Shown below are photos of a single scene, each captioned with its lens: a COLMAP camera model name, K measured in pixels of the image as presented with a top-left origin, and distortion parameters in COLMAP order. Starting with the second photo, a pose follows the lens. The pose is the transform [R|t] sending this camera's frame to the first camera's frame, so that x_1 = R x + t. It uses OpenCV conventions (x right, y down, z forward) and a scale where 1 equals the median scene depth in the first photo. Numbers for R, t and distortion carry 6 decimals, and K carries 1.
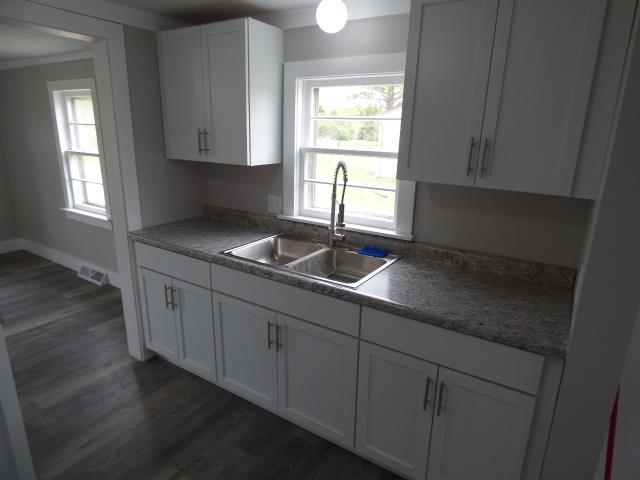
lens RADIAL K [[388.9, 0, 319.6], [0, 388.9, 242.9], [0, 0, 1]] dist [-0.001646, -0.009023]
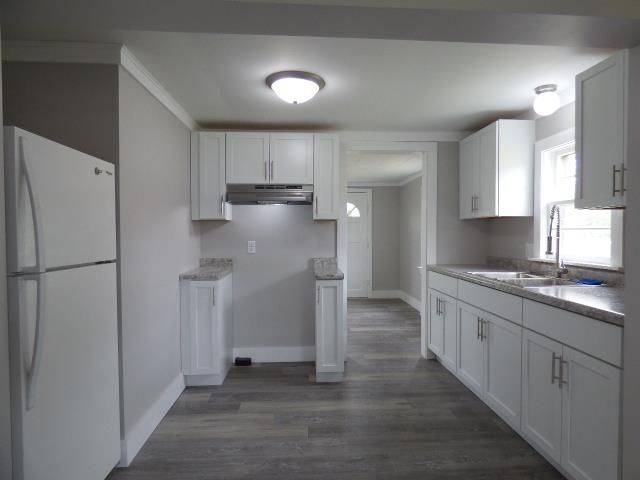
lens RADIAL K [[388.9, 0, 318.2], [0, 388.9, 241.7], [0, 0, 1]] dist [-0.001646, -0.009023]
pose [[0.573361, -0.006598, -0.819276, 0.557235], [-0.213863, 0.964094, -0.157434, 0.231849], [0.790898, 0.265479, 0.551363, -0.234938]]
